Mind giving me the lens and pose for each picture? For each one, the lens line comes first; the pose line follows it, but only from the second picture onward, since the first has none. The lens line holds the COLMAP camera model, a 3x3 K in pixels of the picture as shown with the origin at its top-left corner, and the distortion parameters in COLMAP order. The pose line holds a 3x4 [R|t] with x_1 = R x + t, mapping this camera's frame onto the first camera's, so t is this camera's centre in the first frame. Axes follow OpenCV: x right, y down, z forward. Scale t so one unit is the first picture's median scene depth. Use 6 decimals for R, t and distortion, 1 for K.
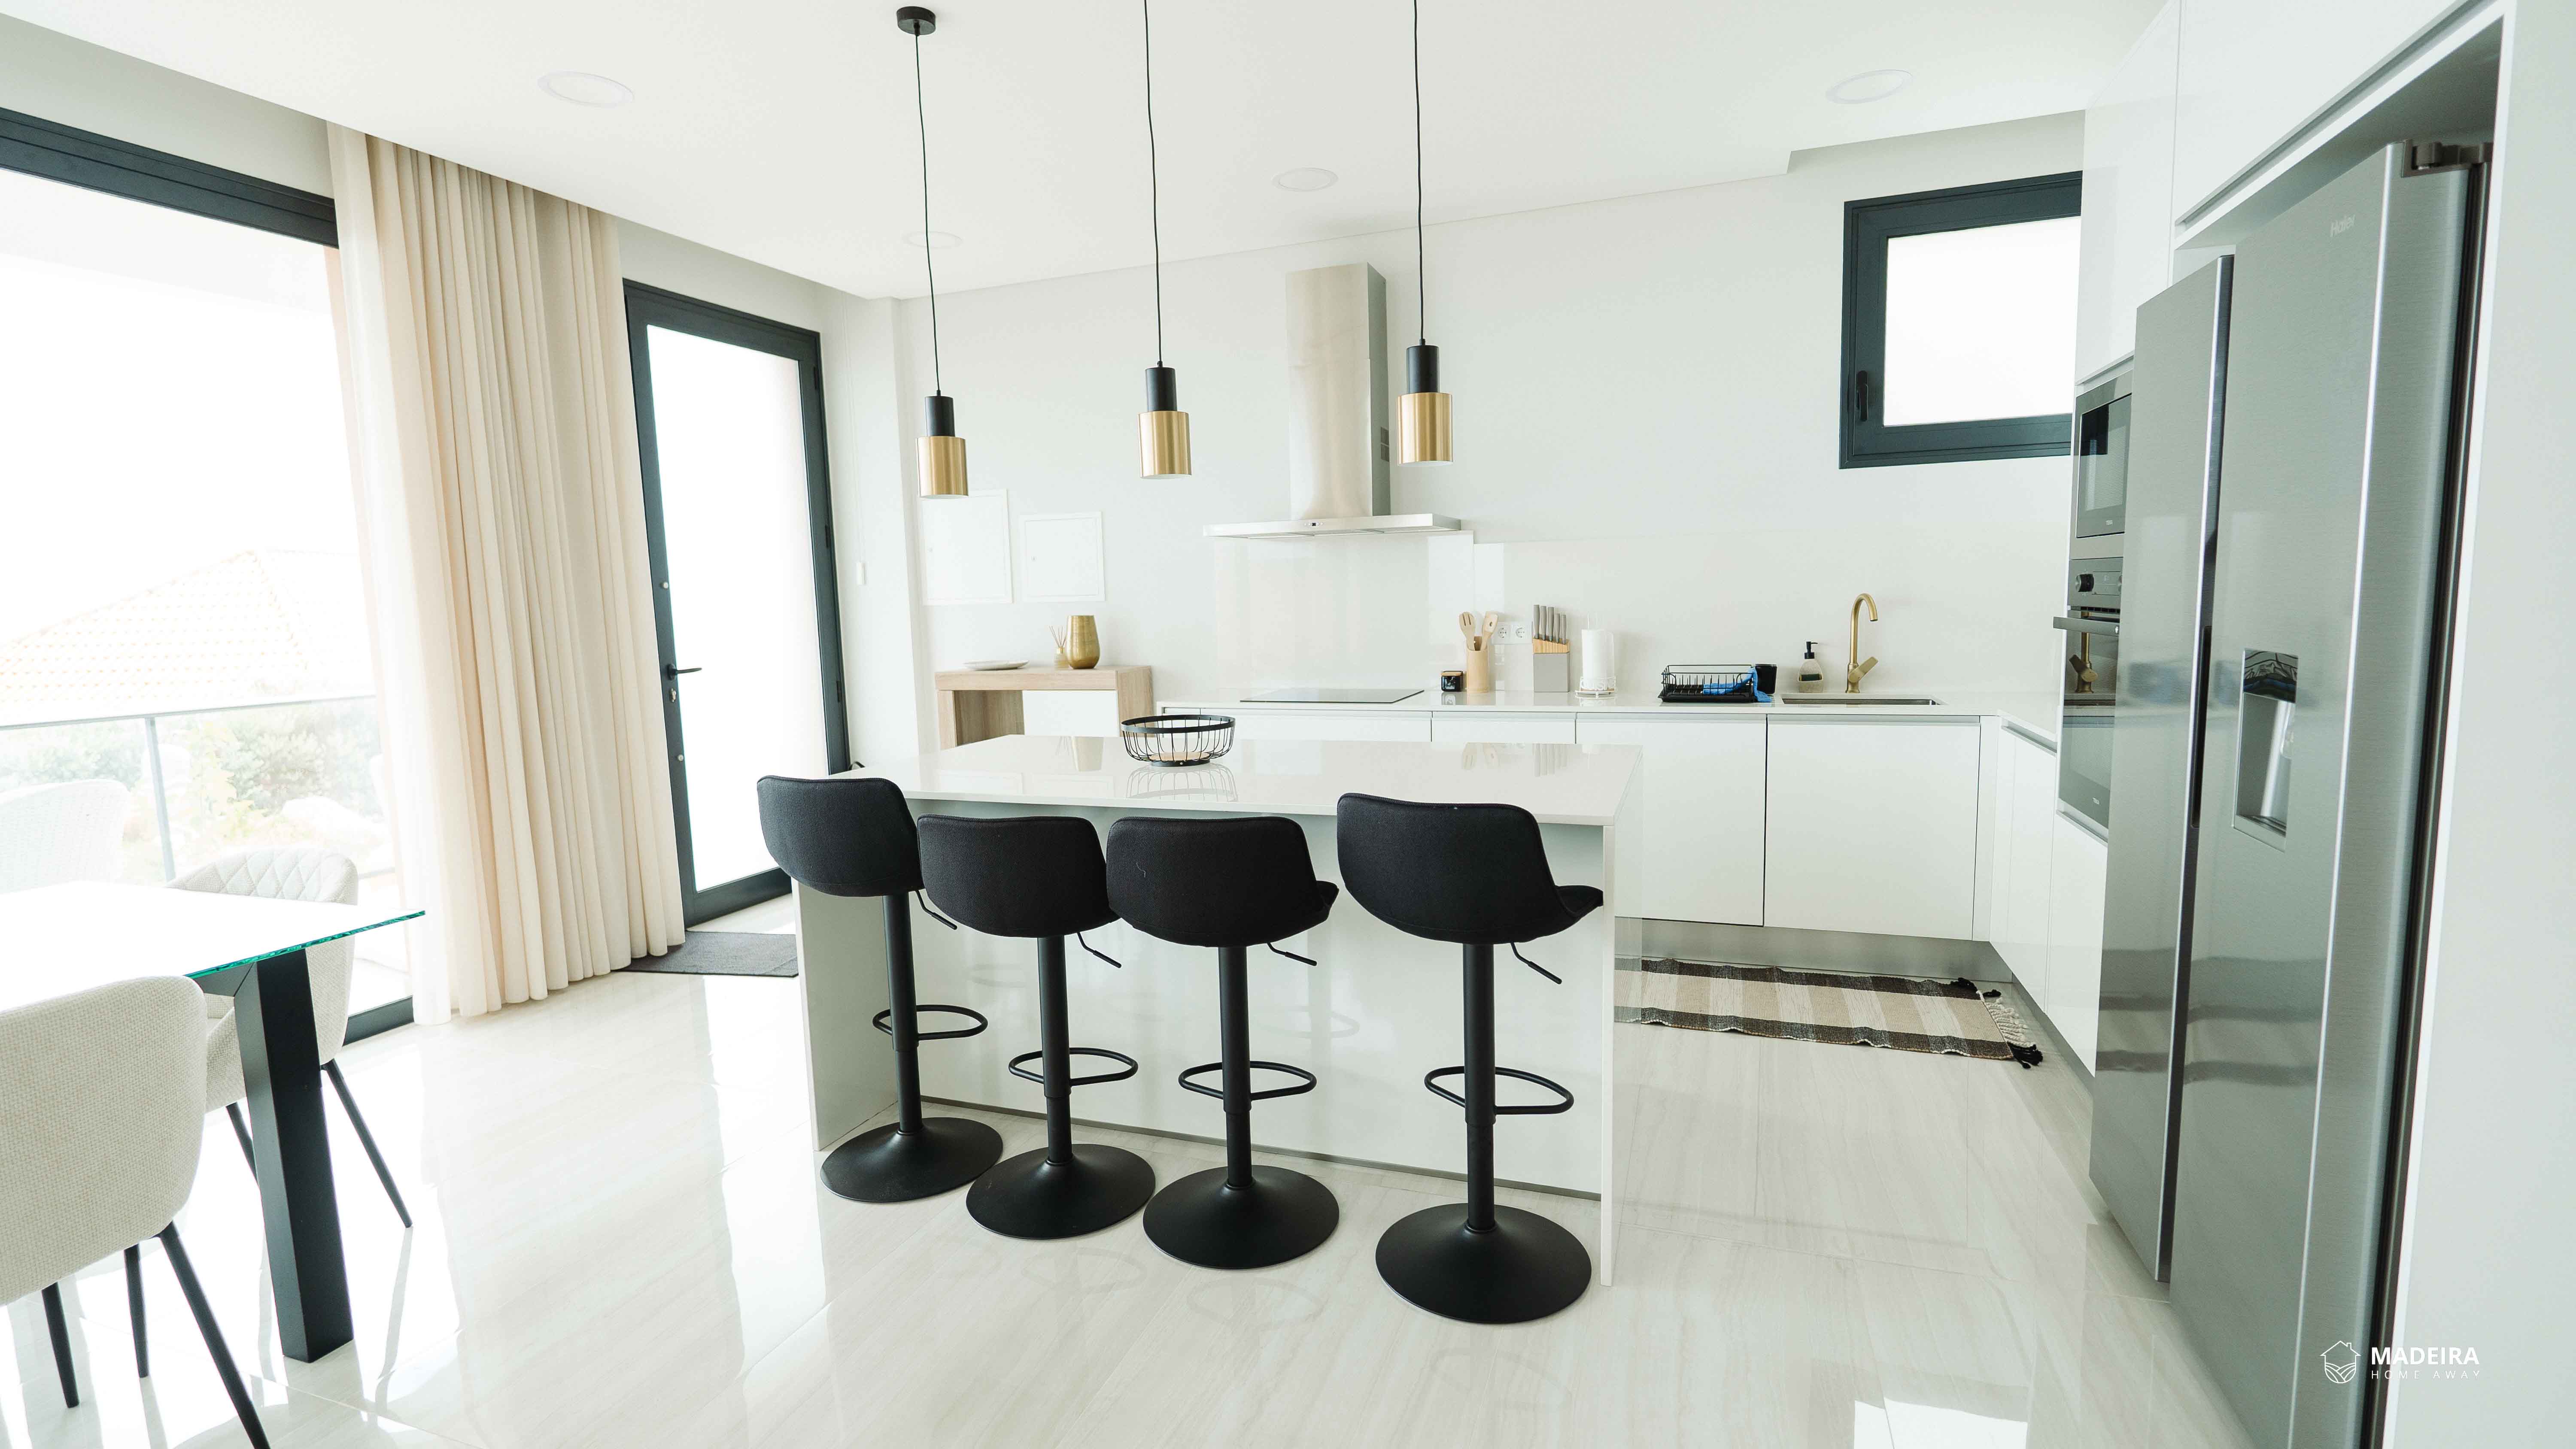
lens RADIAL K [[1175.9, 0, 1285.6], [0, 1175.9, 726.7], [0, 0, 1]] dist [-0.008624, 0.000295]
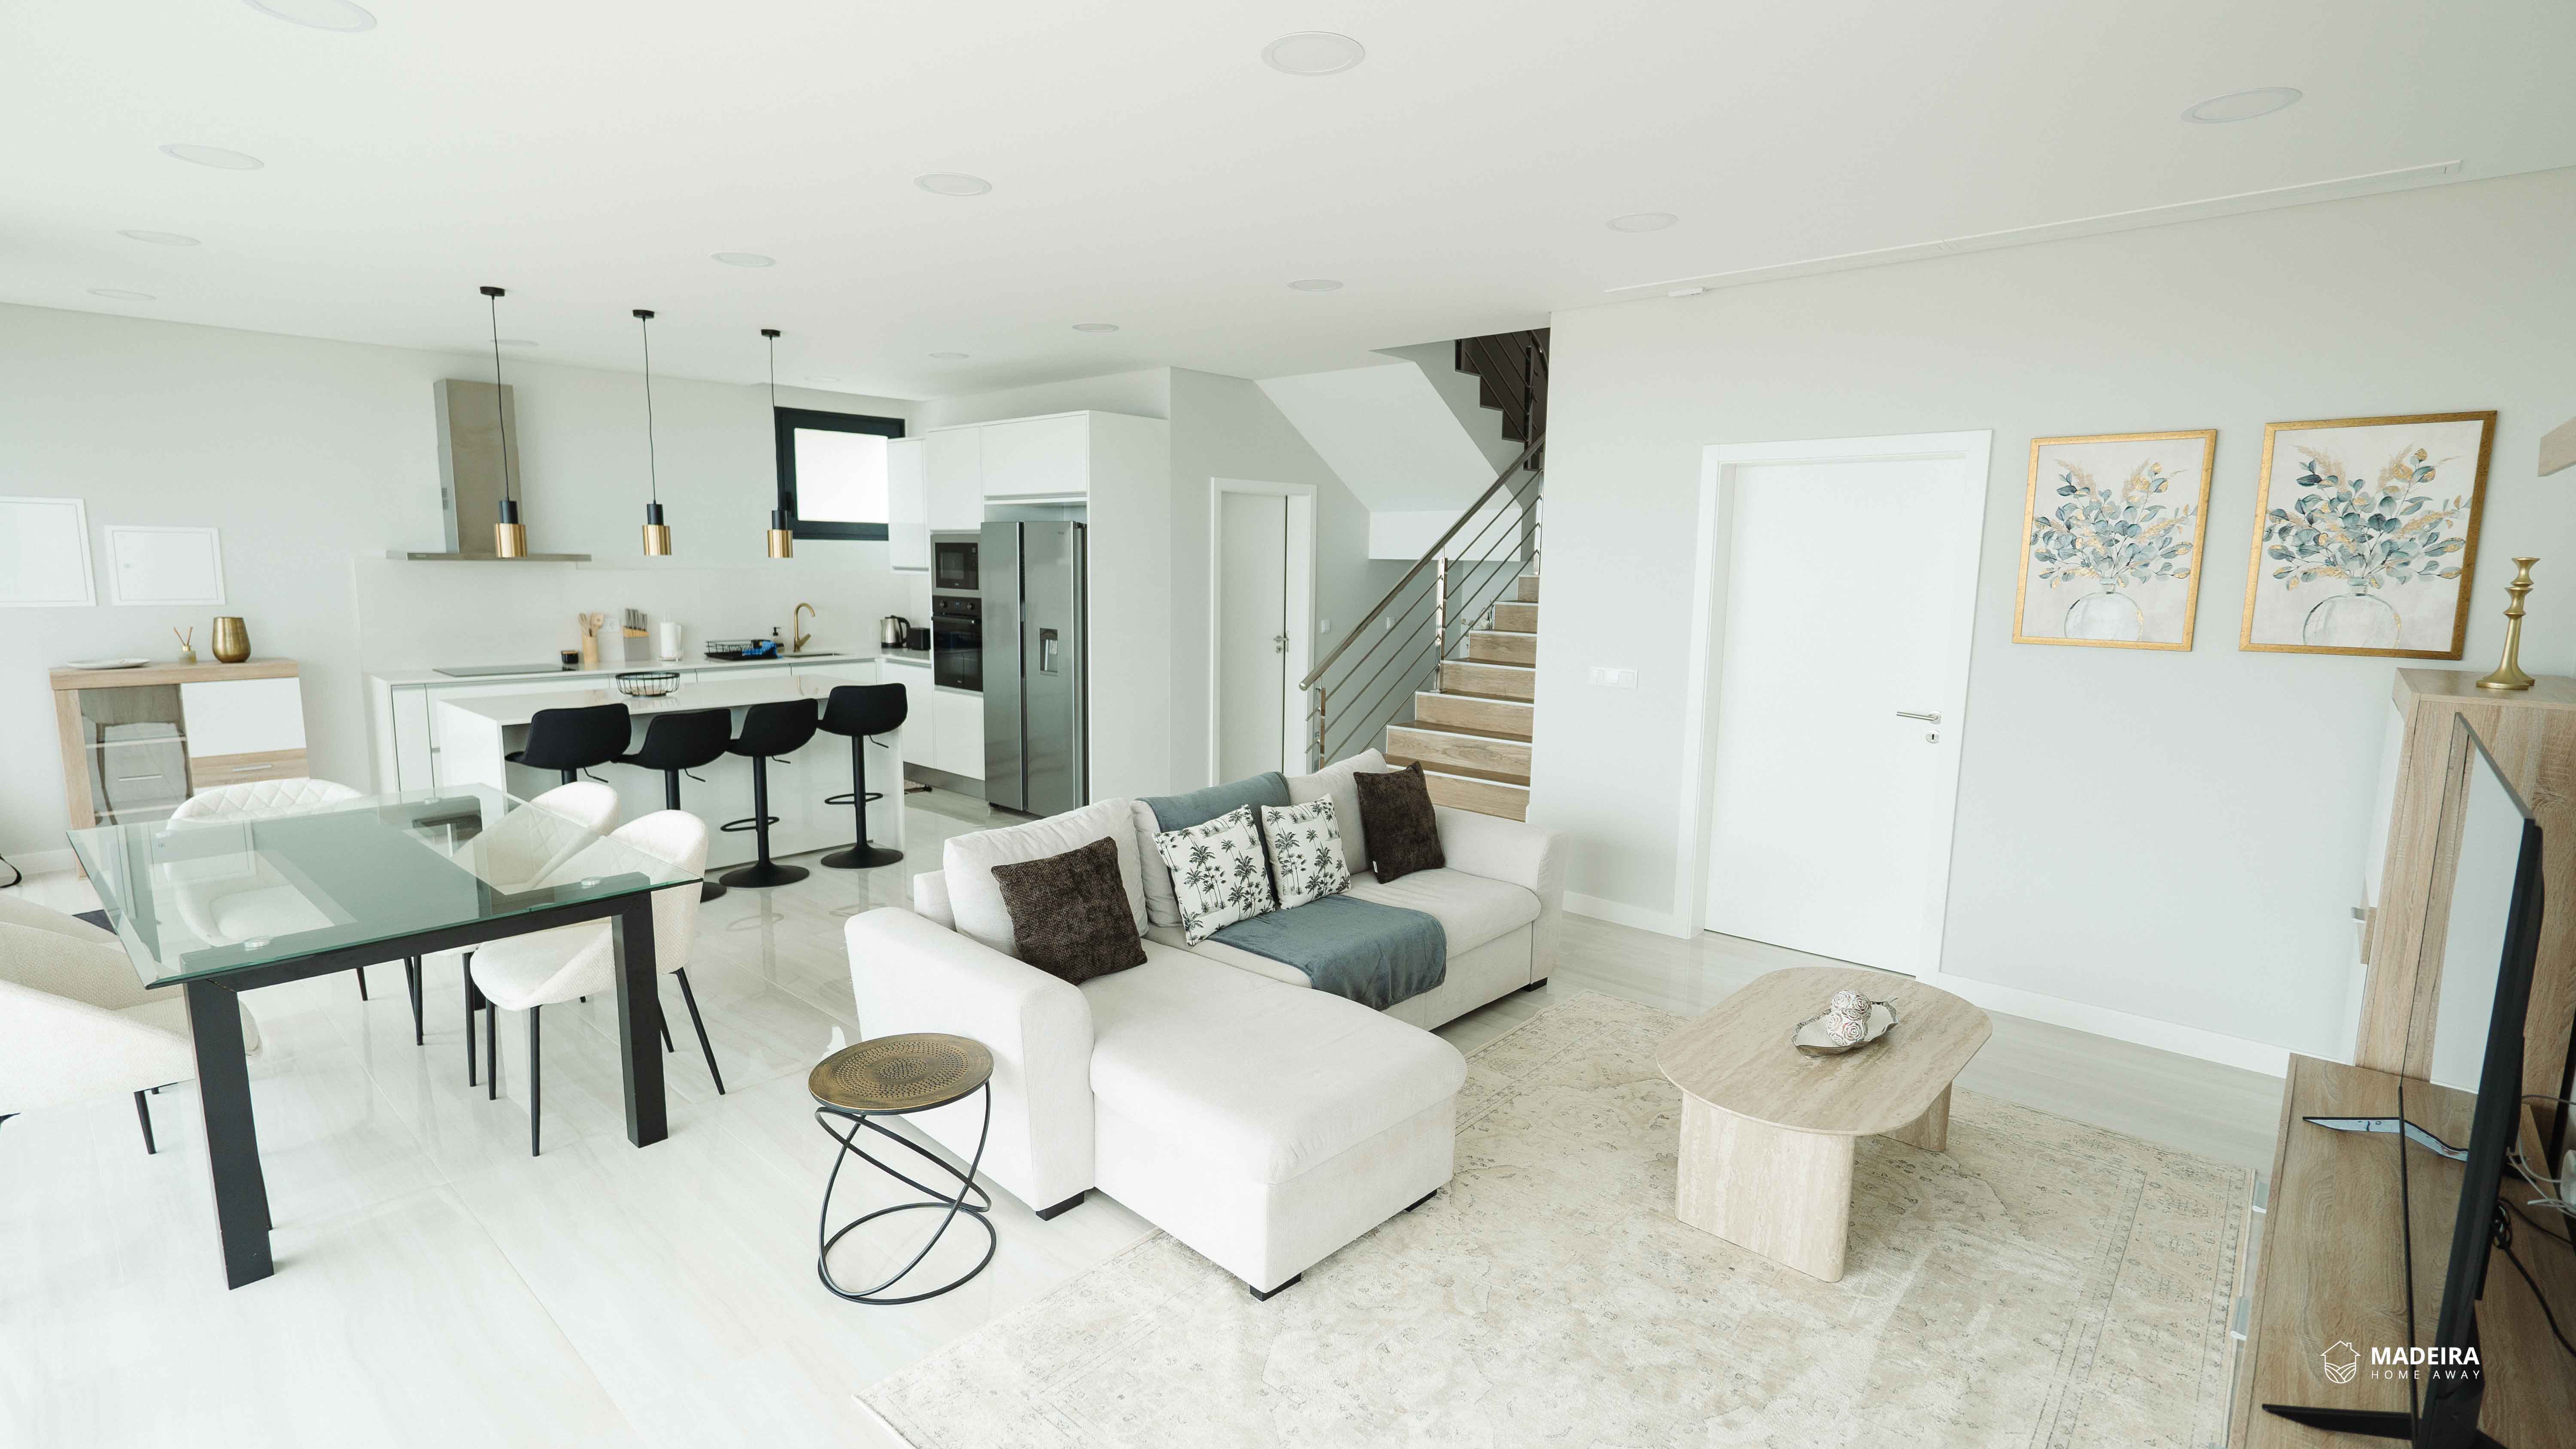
lens RADIAL K [[1185.4, 0, 1278.9], [0, 1185.4, 722.7], [0, 0, 1]] dist [-0.005572, 0.000619]
pose [[0.372526, -0.097292, 0.922908, -1.189090], [0.079874, 0.994160, 0.072563, 0.011147], [-0.924578, 0.046685, 0.378122, -0.564663]]
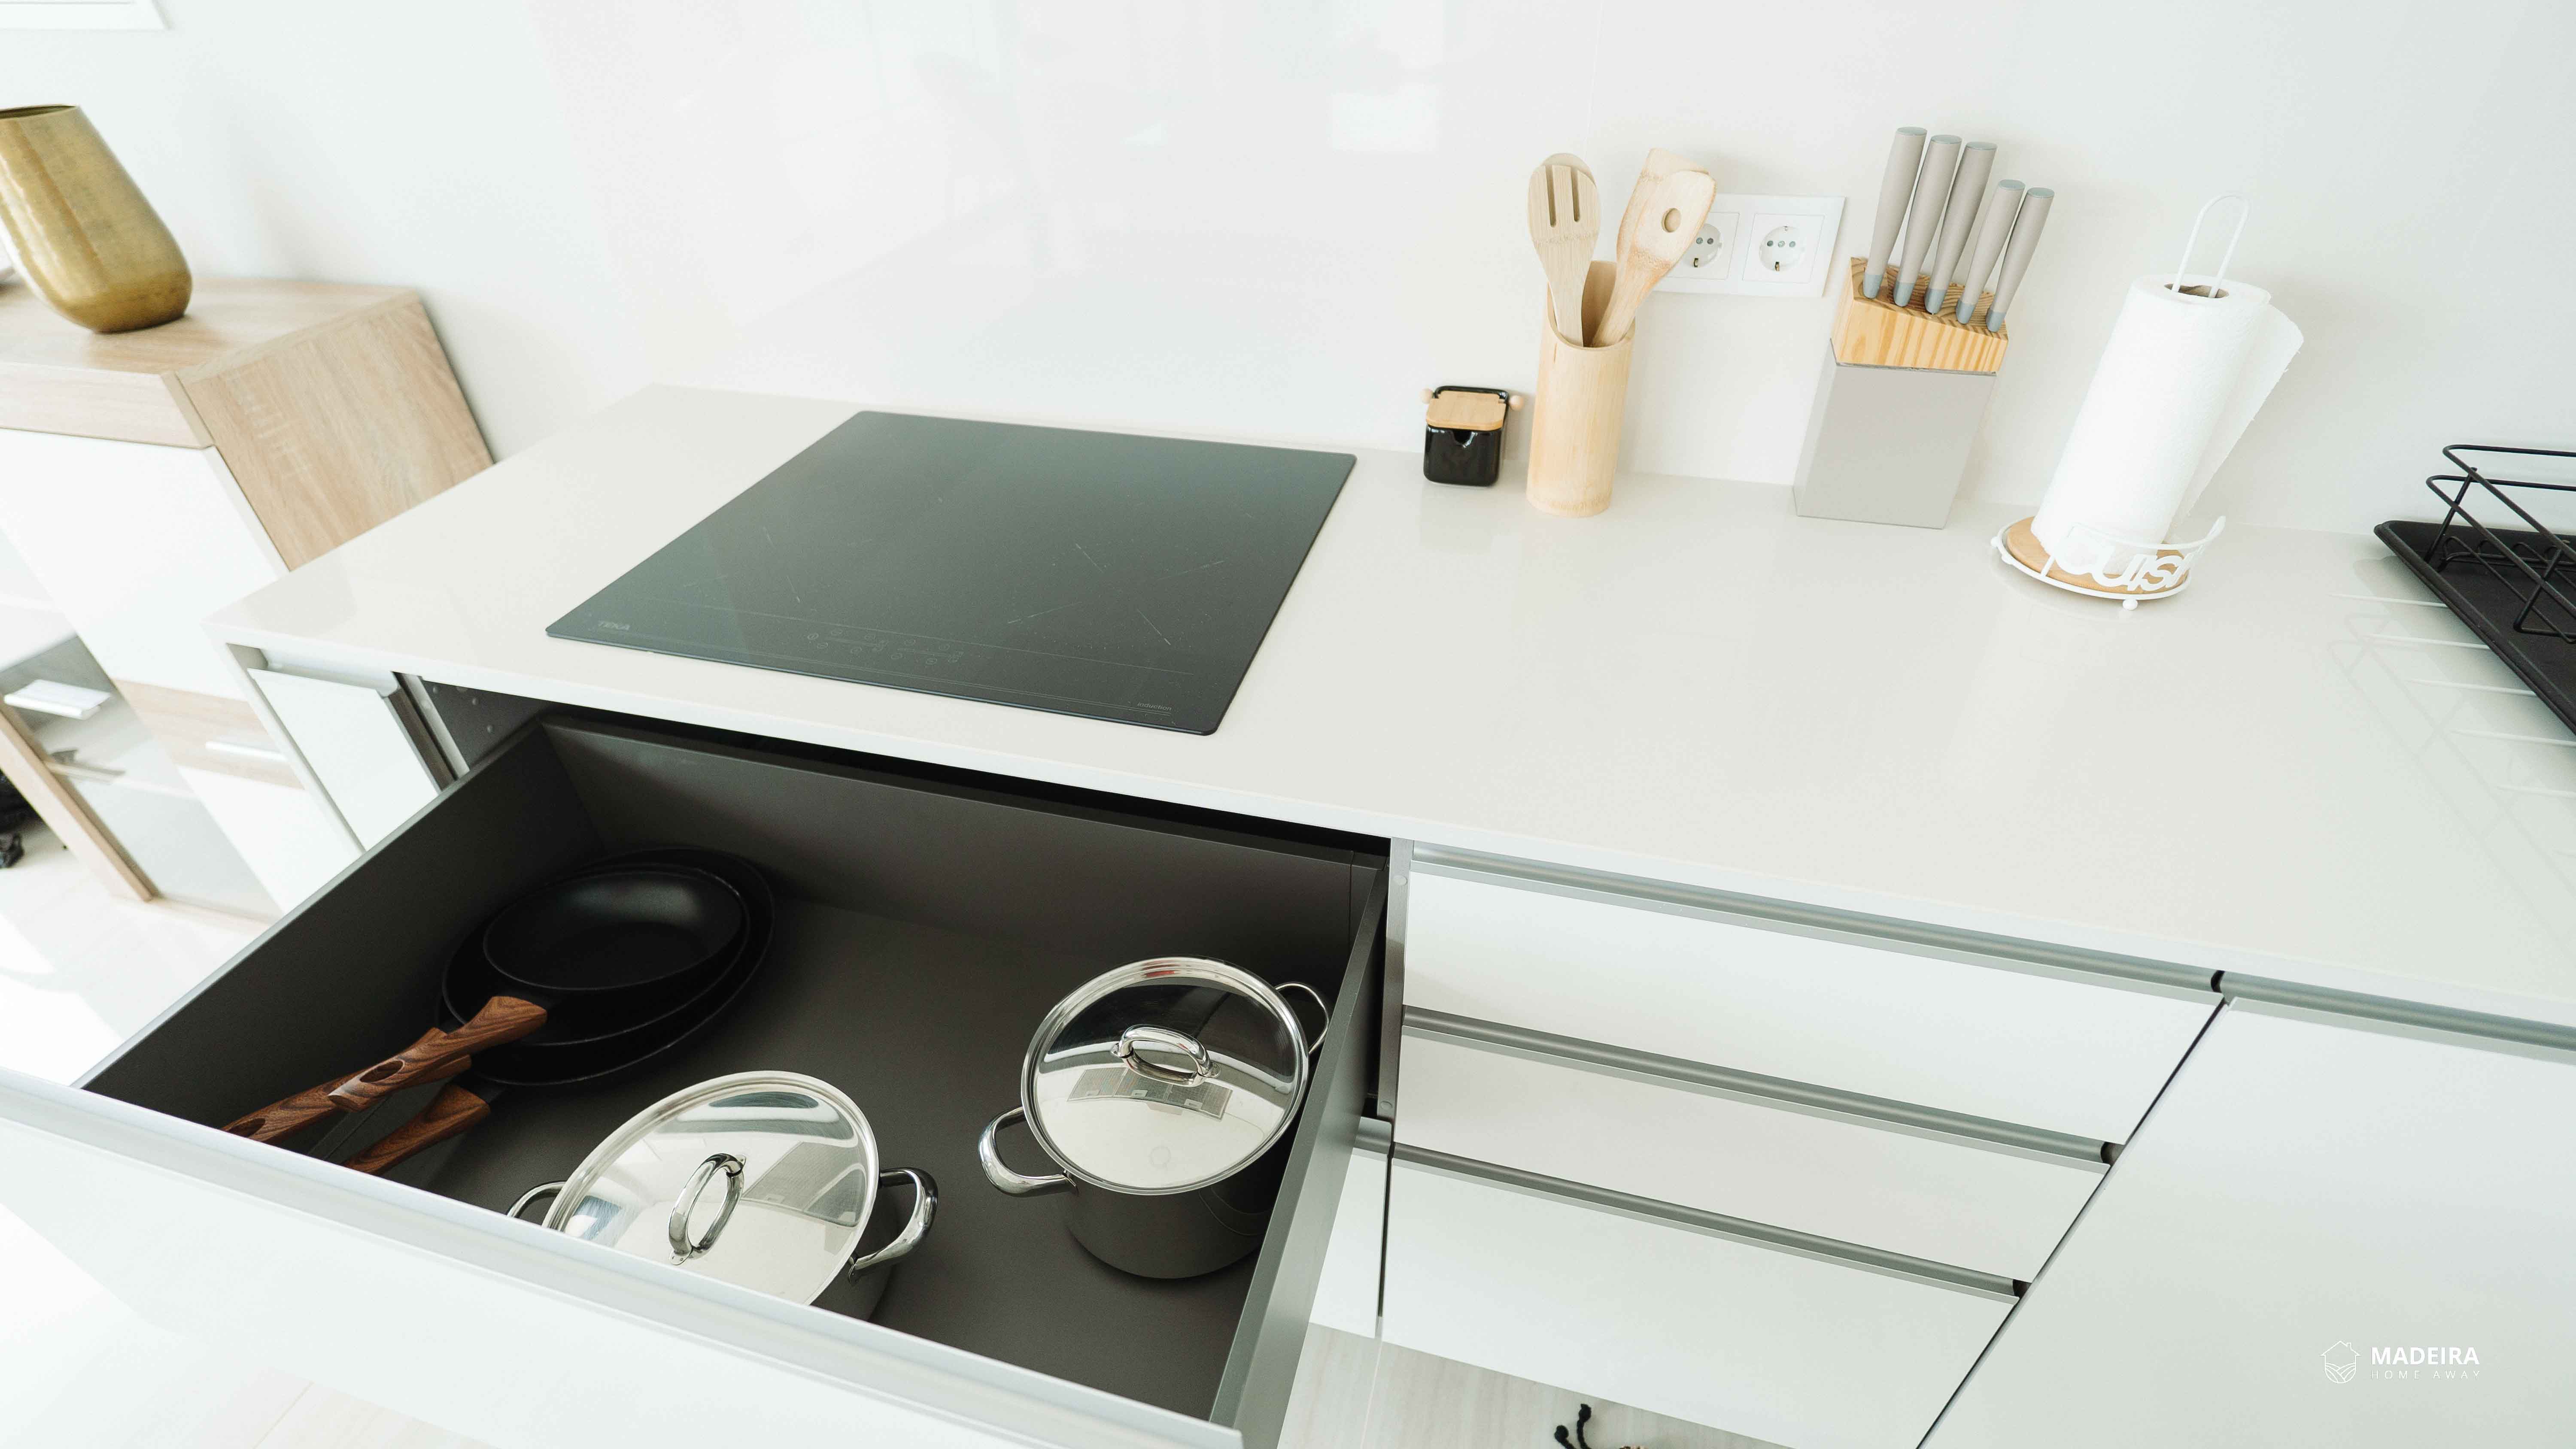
lens RADIAL K [[1175.9, 0, 1285.6], [0, 1175.9, 726.7], [0, 0, 1]] dist [-0.008624, 0.000295]
pose [[0.996888, -0.042816, 0.066190, 0.102005], [0.004099, 0.866663, 0.498878, -0.137057], [-0.078724, -0.497054, 0.864141, 0.926088]]
